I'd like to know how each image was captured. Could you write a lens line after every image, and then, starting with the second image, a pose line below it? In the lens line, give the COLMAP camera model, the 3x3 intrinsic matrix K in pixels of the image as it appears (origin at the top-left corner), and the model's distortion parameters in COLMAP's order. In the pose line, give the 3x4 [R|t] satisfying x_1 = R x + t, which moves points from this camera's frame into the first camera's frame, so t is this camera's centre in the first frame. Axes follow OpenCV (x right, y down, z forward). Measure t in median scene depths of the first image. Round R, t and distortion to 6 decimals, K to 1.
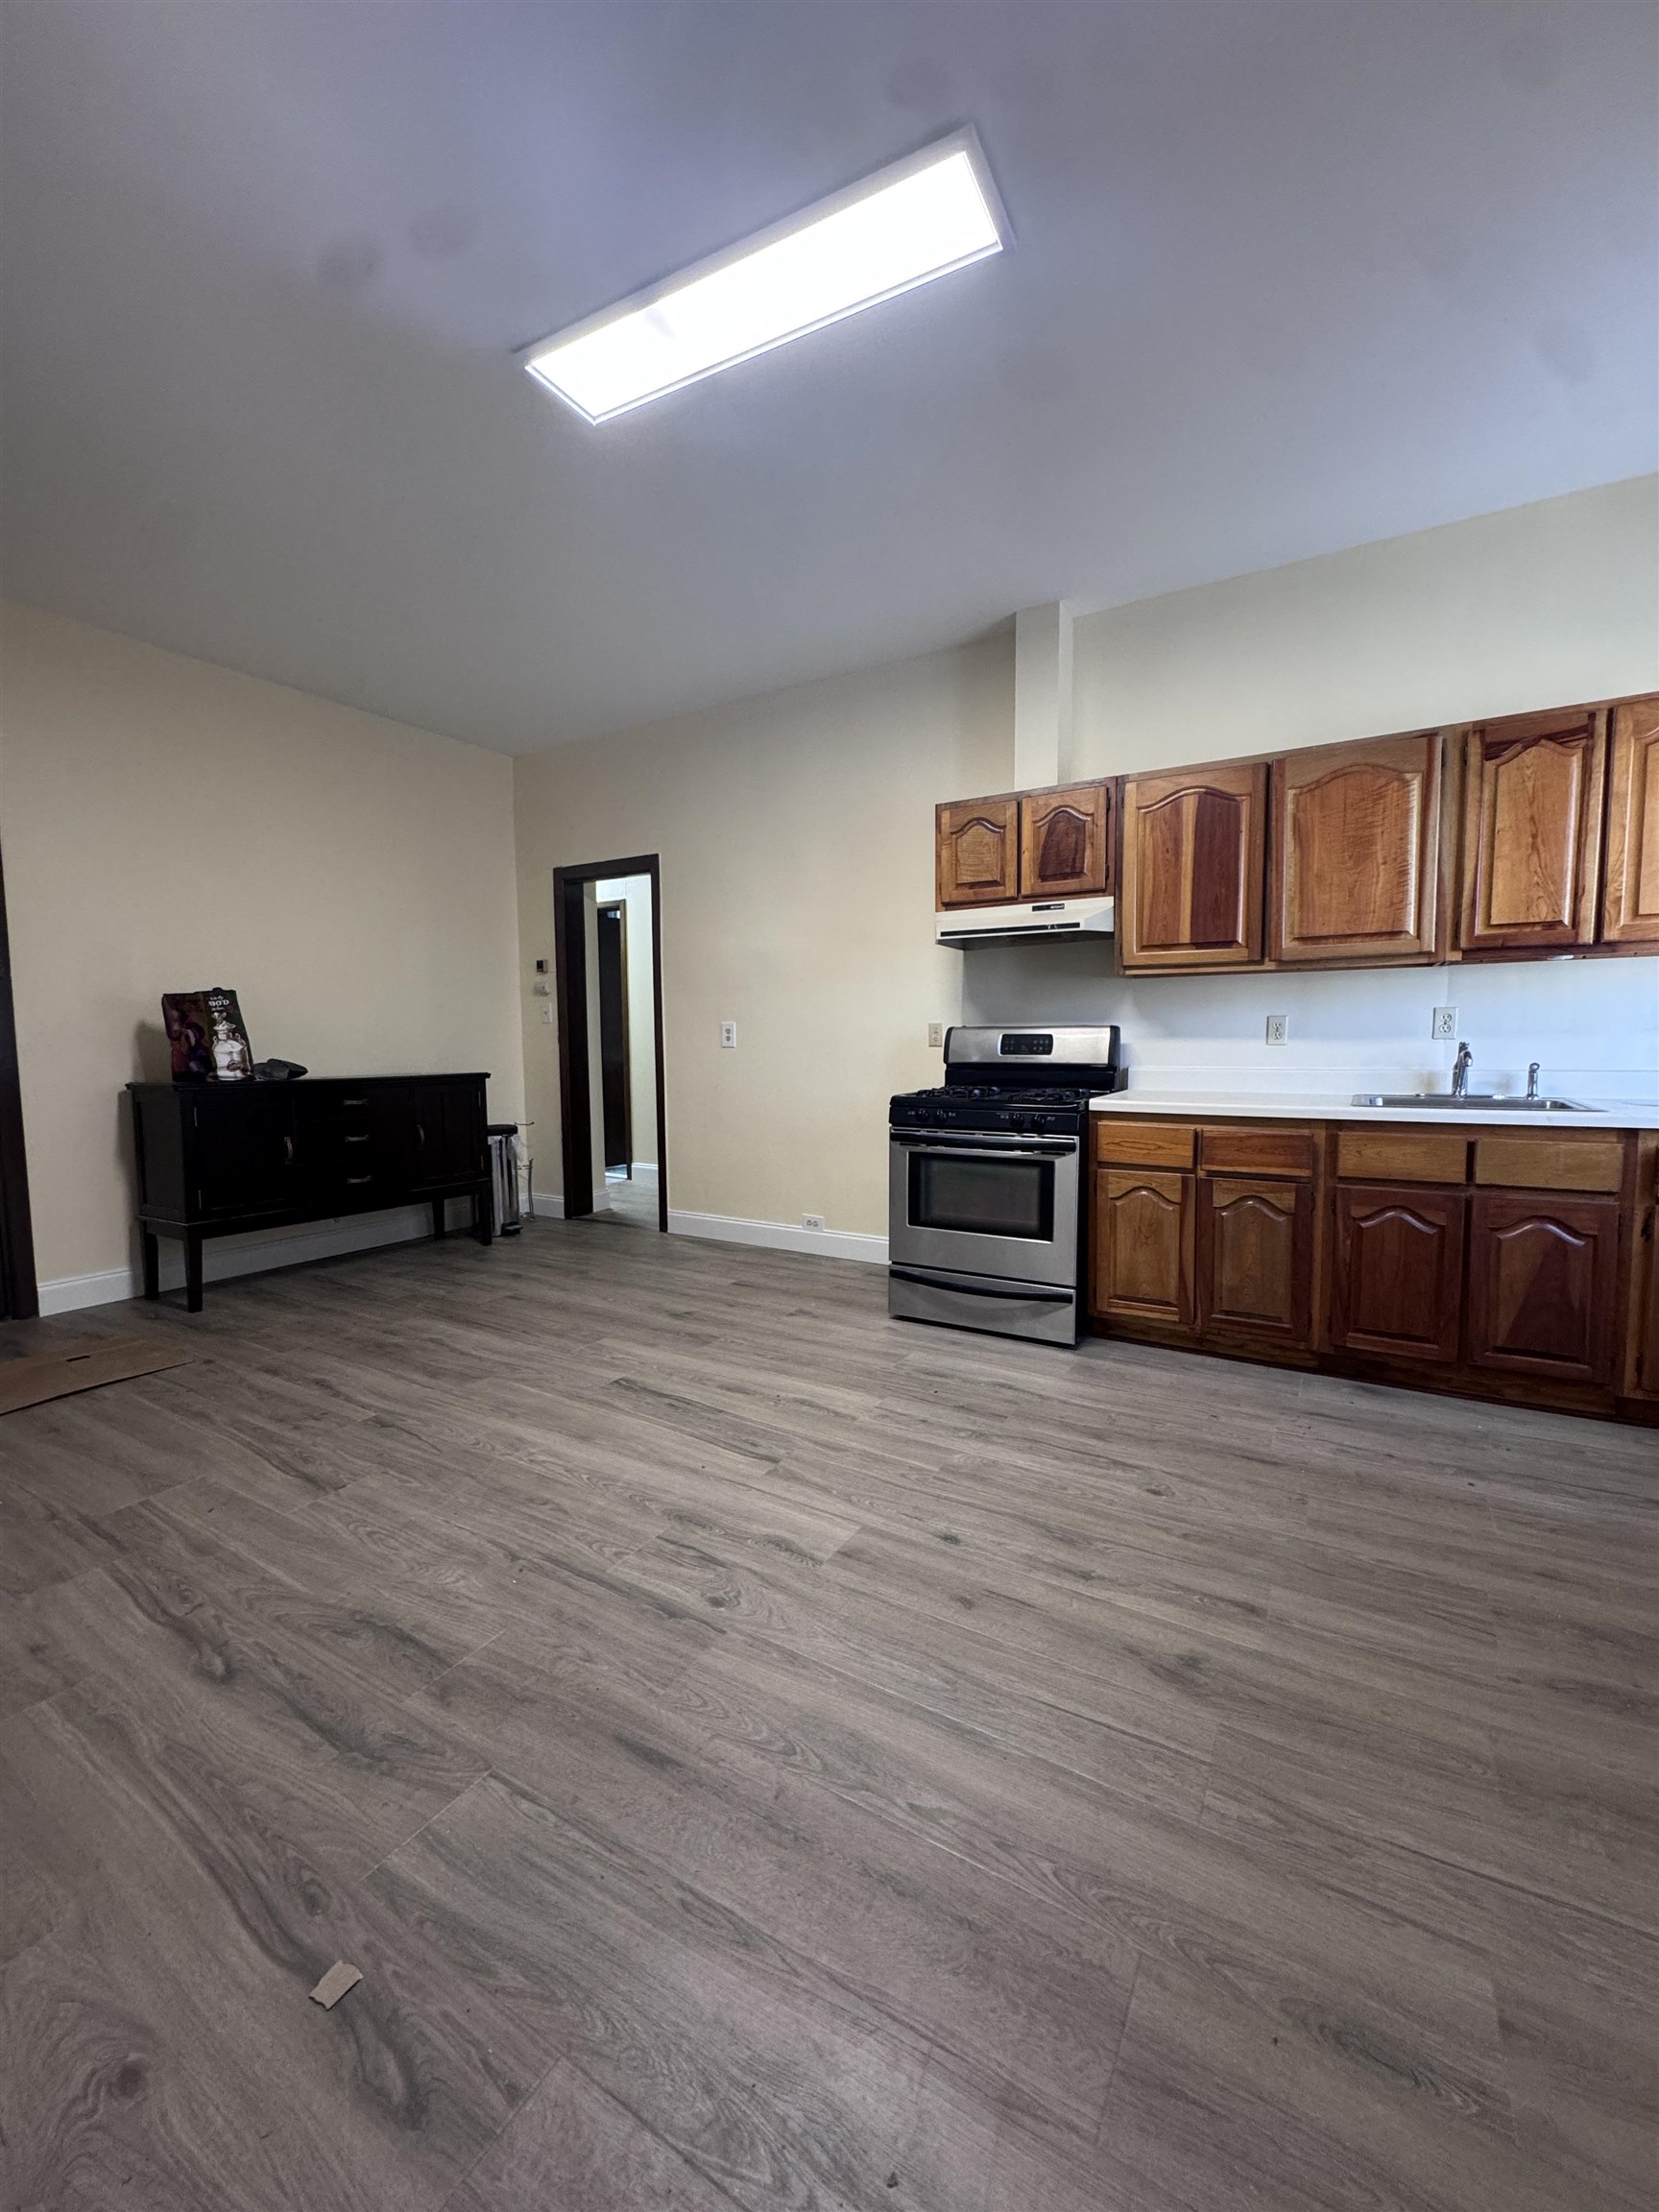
lens RADIAL K [[883.9, 0, 829.5], [0, 883.9, 1106.0], [0, 0, 1]] dist [-0.004860, 0.000710]
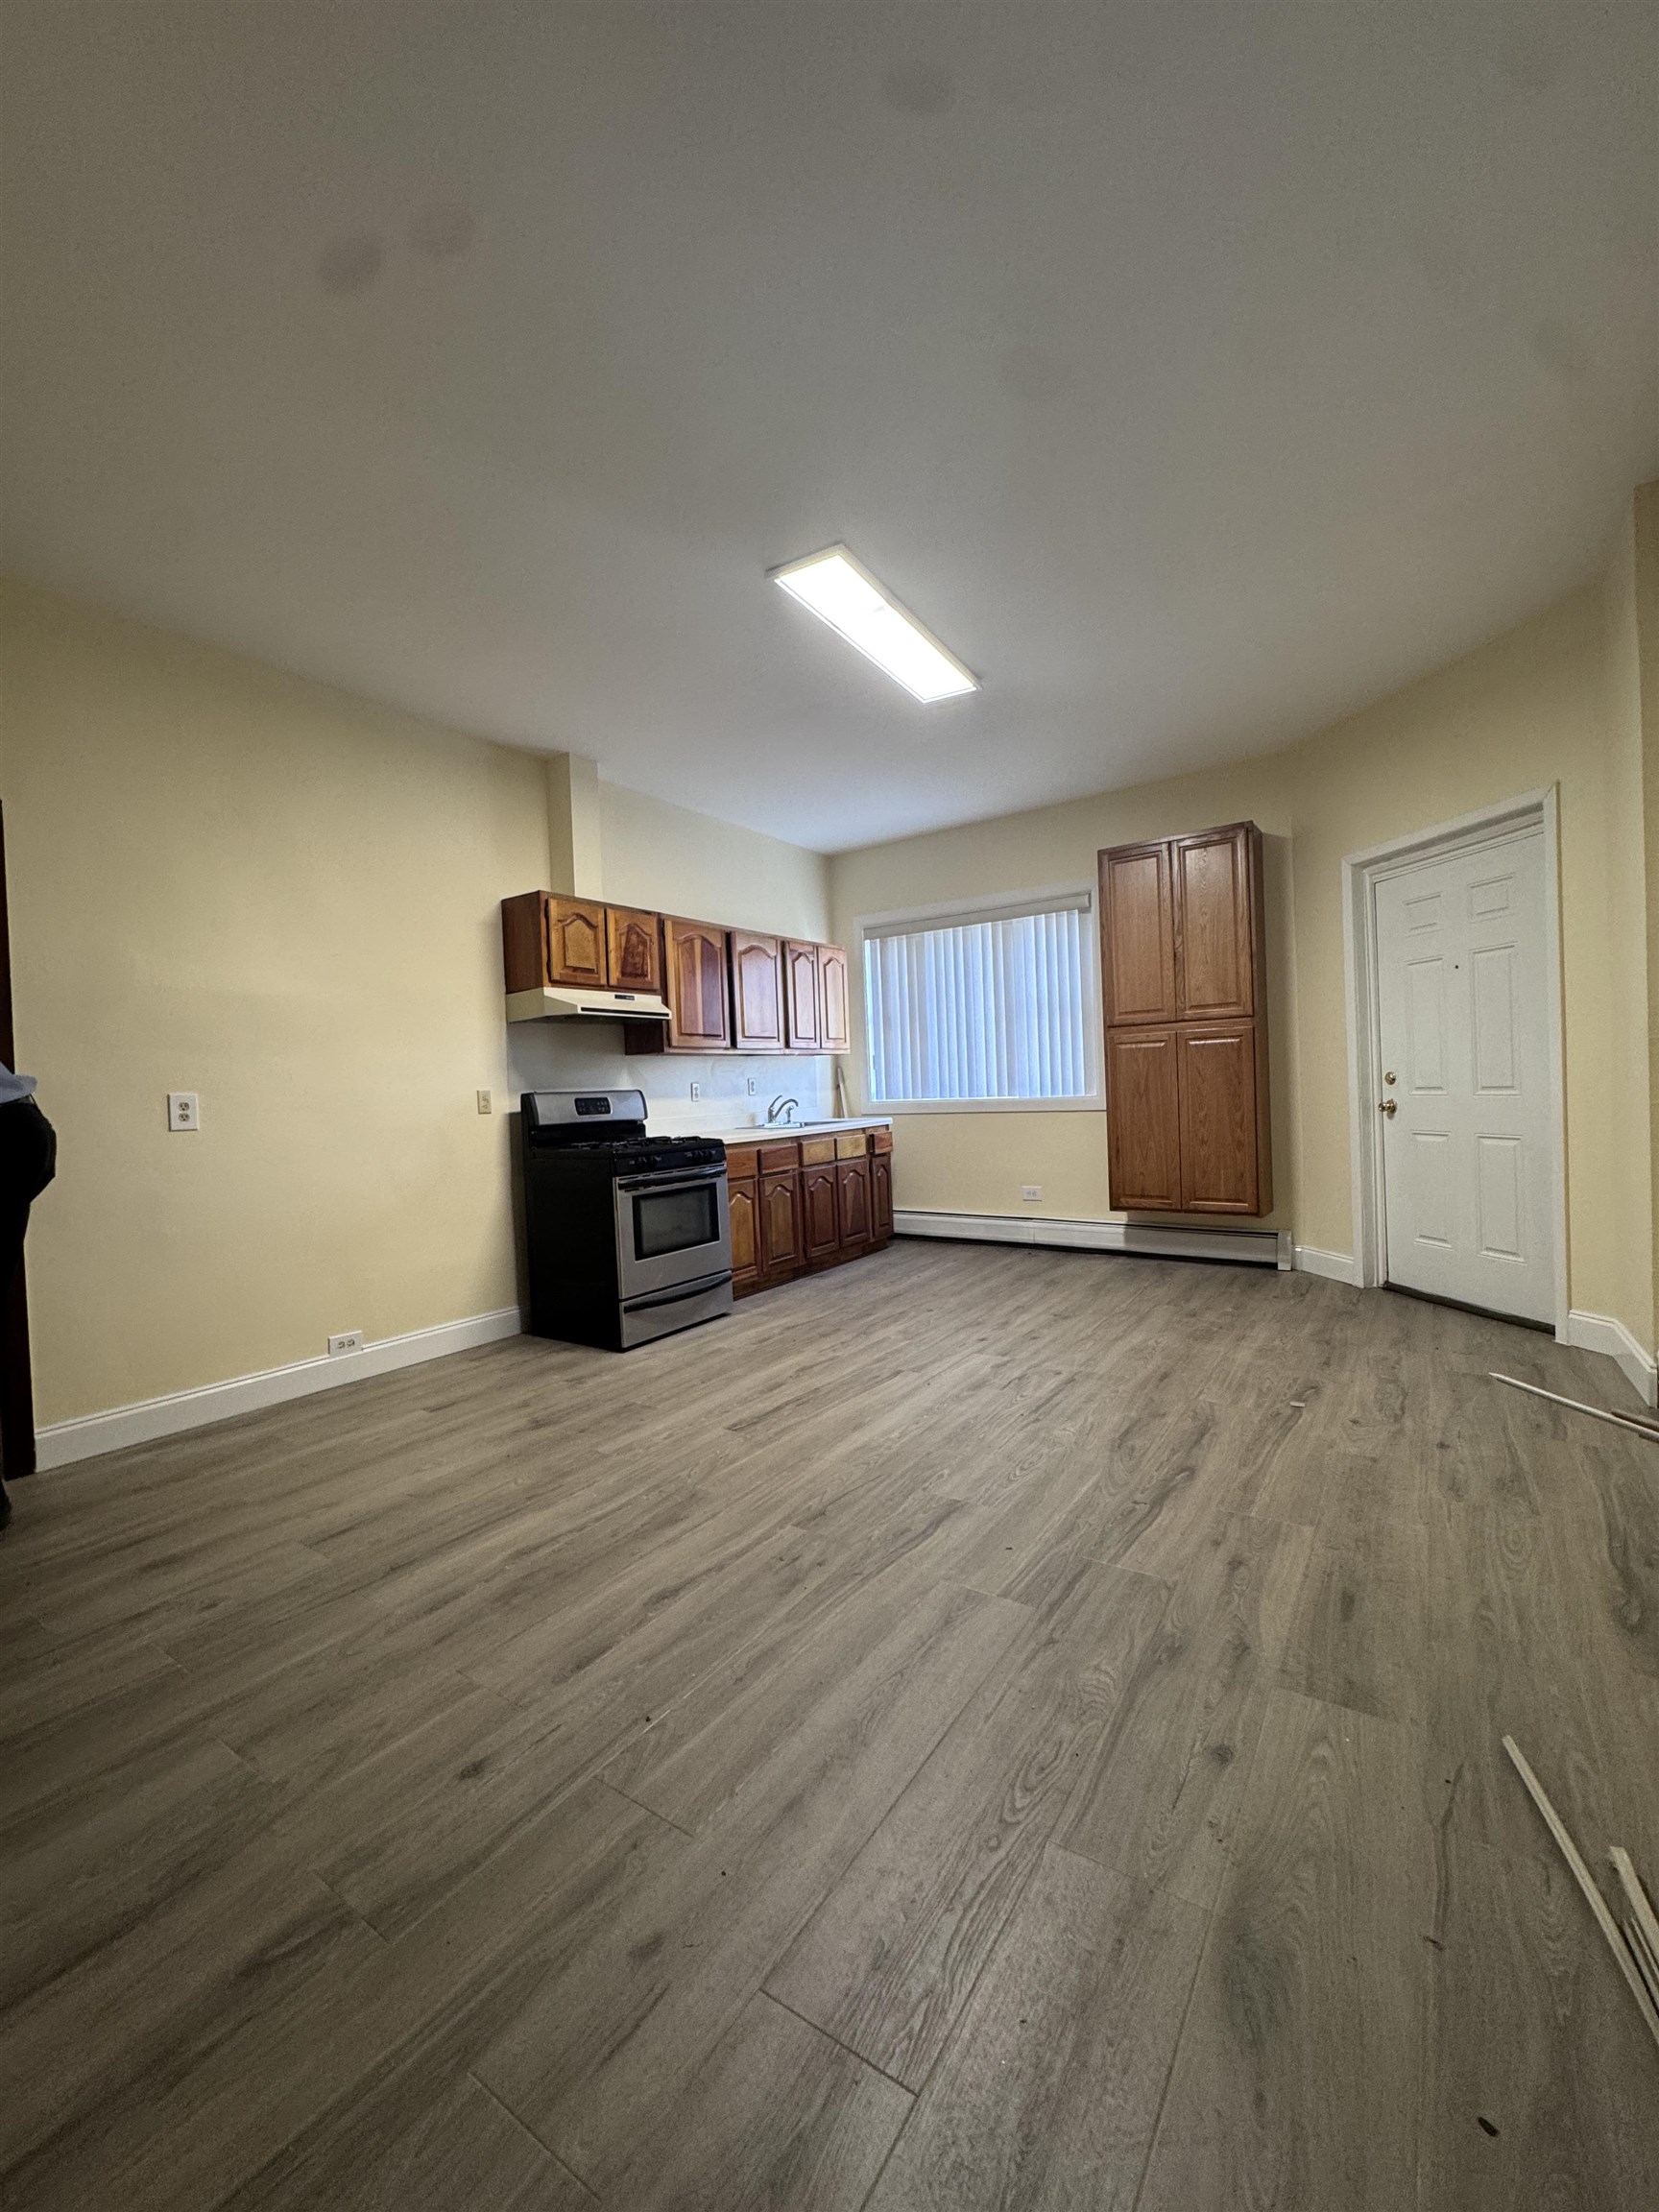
lens RADIAL K [[883.9, 0, 829.5], [0, 883.9, 1106.0], [0, 0, 1]] dist [-0.004860, 0.000710]
pose [[0.062980, -0.012080, 0.997942, -1.259363], [0.124530, 0.992207, 0.004151, -0.045627], [-0.990215, 0.124012, 0.063994, 0.798712]]
